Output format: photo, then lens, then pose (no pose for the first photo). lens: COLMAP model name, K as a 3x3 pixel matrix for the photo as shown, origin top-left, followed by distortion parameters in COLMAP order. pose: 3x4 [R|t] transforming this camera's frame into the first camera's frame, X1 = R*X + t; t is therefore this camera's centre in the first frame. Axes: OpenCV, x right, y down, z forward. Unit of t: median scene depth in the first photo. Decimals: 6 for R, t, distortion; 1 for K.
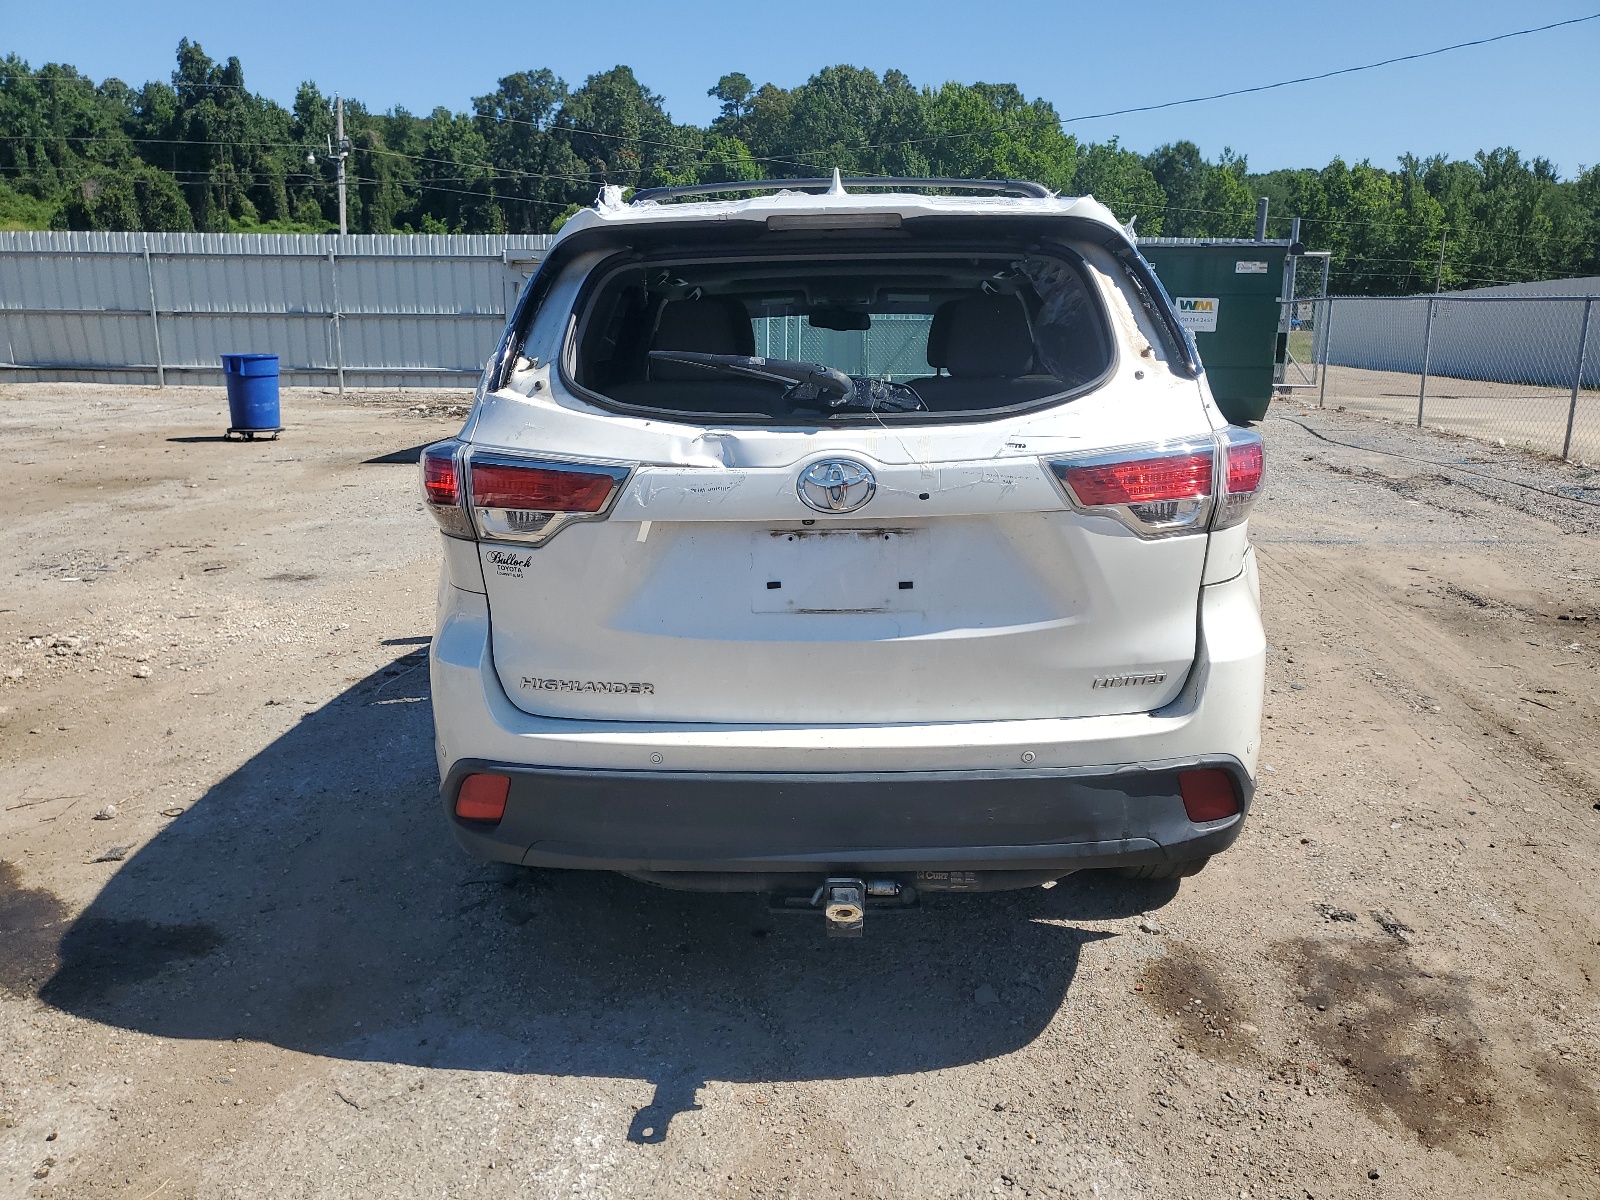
lens RADIAL K [[1247.4, 0, 831.1], [0, 1247.4, 596.7], [0, 0, 1]] dist [0.075579, -0.103247]
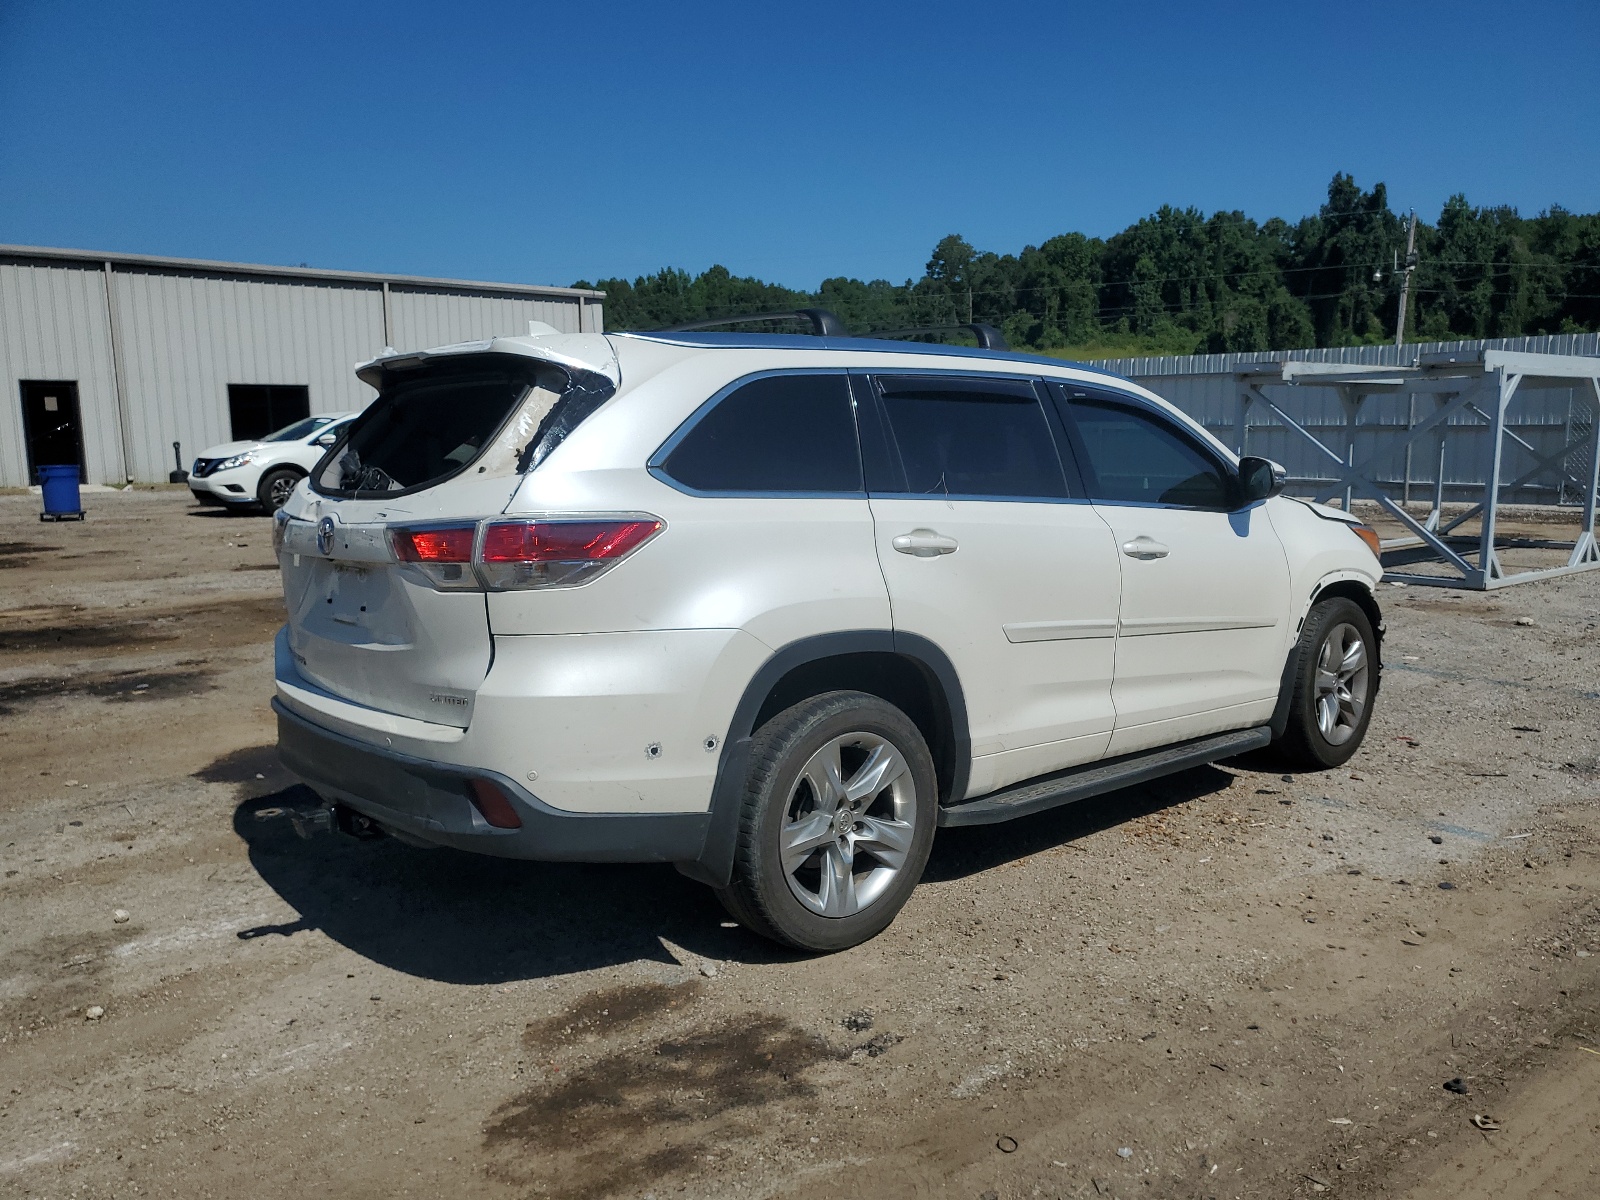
lens RADIAL K [[1247.4, 0, 831.1], [0, 1247.4, 596.7], [0, 0, 1]] dist [0.075579, -0.103247]
pose [[0.684183, 0.087779, -0.724008, 1.148928], [-0.149446, 0.988539, -0.021375, -0.055828], [0.713834, 0.122824, 0.689460, 0.290022]]
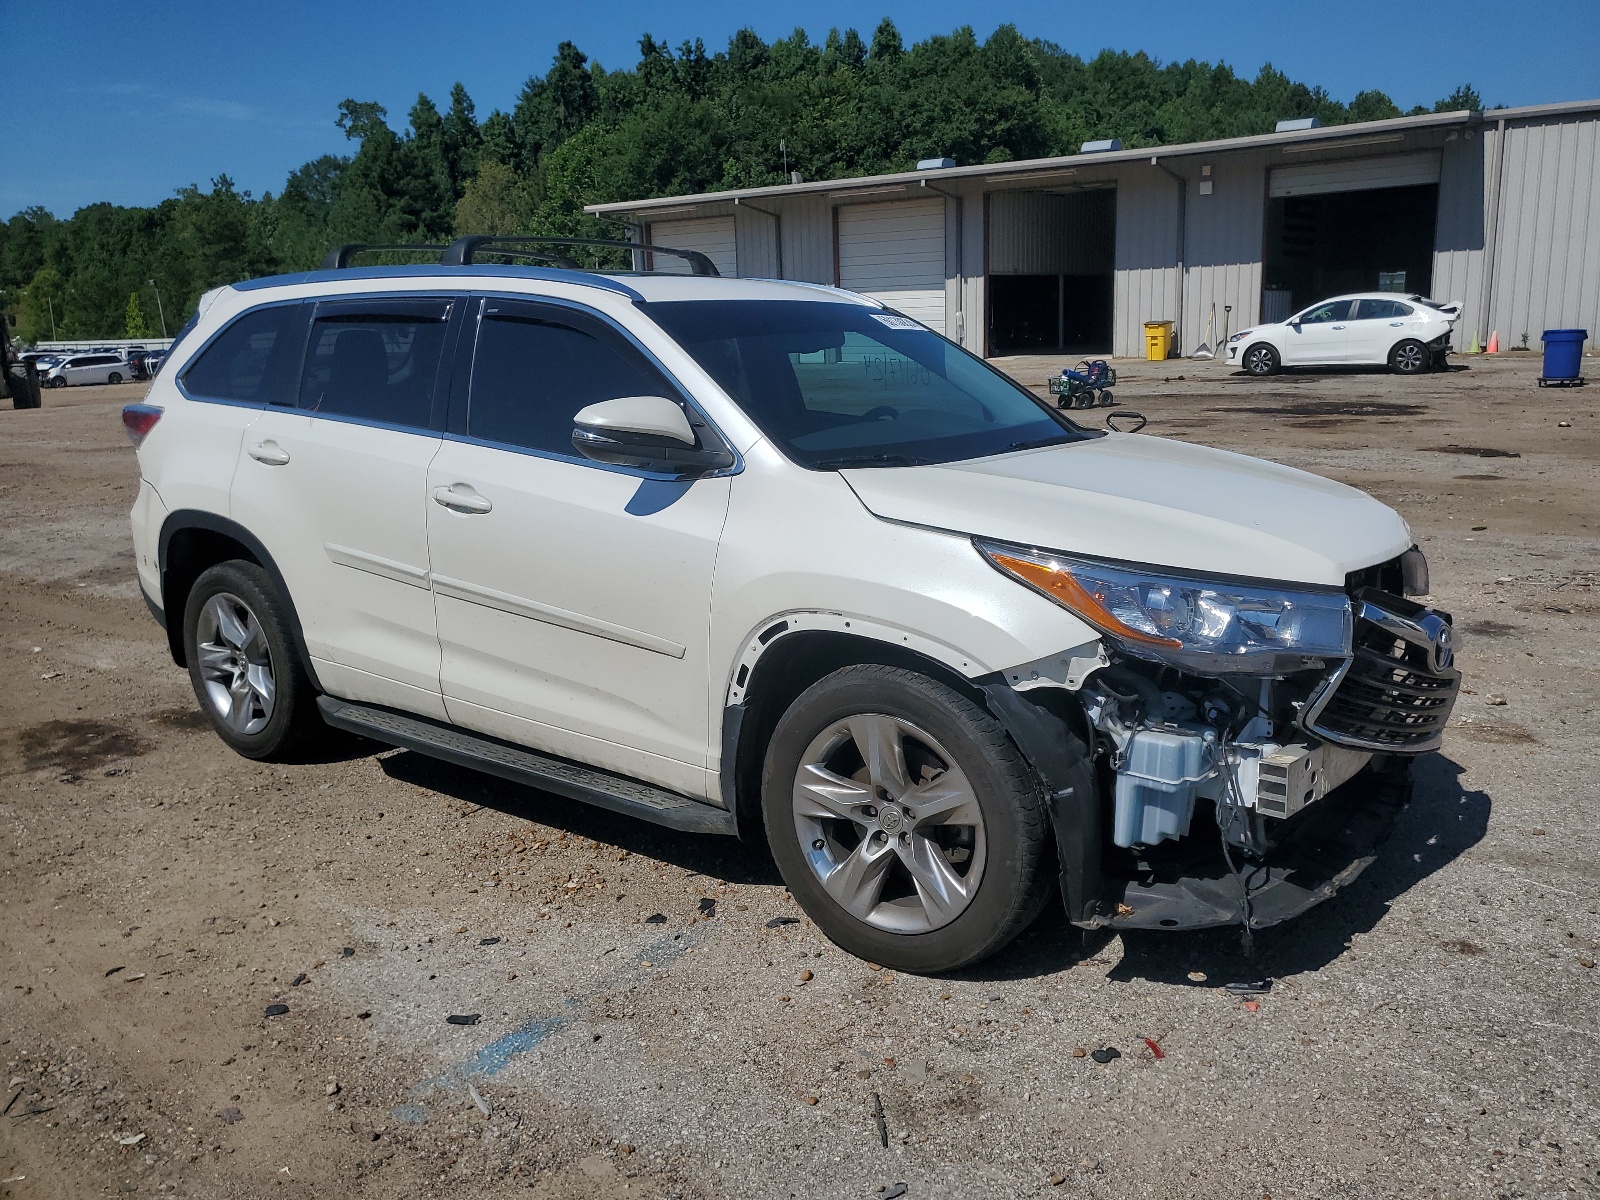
lens RADIAL K [[1247.4, 0, 831.1], [0, 1247.4, 596.7], [0, 0, 1]] dist [0.075579, -0.103247]
pose [[-0.573828, 0.190925, -0.796410, 1.117566], [-0.146568, 0.932806, 0.329228, -0.562711], [0.805754, 0.305649, -0.507287, 2.492081]]
